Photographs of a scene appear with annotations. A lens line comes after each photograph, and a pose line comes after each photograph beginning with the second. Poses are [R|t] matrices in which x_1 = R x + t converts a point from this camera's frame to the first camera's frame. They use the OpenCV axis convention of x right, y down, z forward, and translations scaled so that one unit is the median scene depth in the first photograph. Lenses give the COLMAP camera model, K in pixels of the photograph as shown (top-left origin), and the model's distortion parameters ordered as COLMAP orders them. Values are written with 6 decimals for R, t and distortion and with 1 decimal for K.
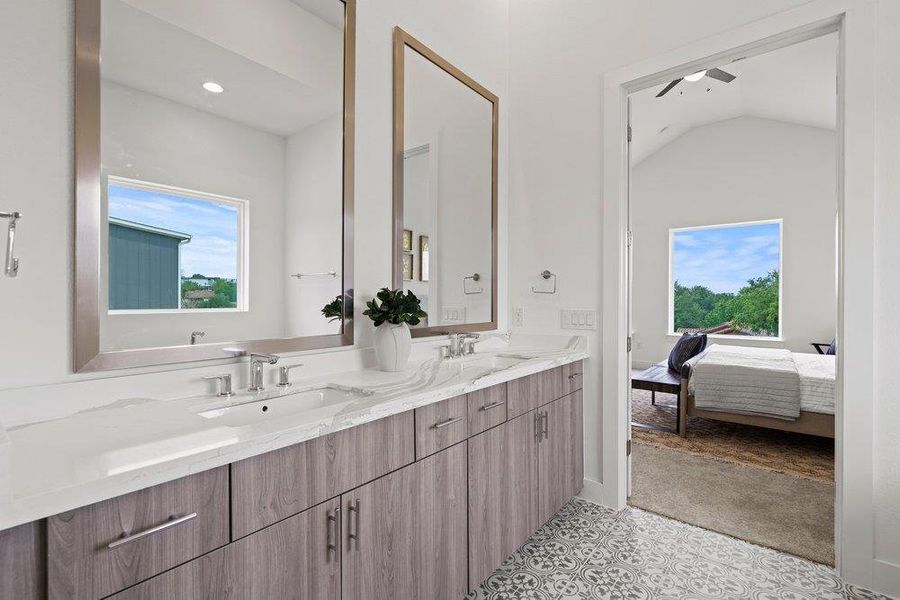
lens RADIAL K [[409.1, 0, 450.0], [0, 409.1, 300.0], [0, 0, 1]] dist [-0.001601, 0.001091]
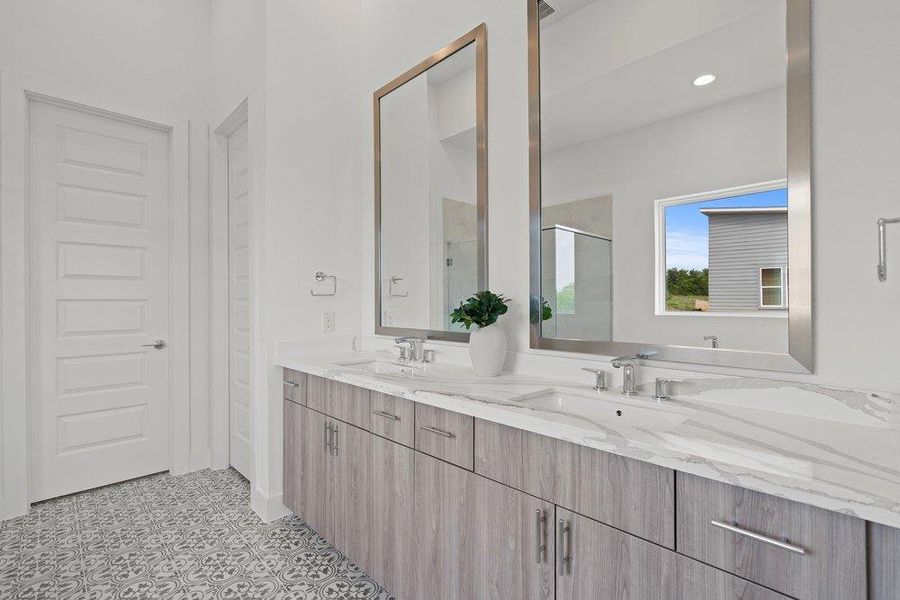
lens RADIAL K [[404.6, 0, 452.1], [0, 404.6, 298.0], [0, 0, 1]] dist [-0.009582, -0.000700]
pose [[-0.090105, -0.006520, -0.995911, 0.973886], [0.001376, 0.999977, -0.006671, -0.004411], [0.995931, -0.001972, -0.090094, 1.179589]]
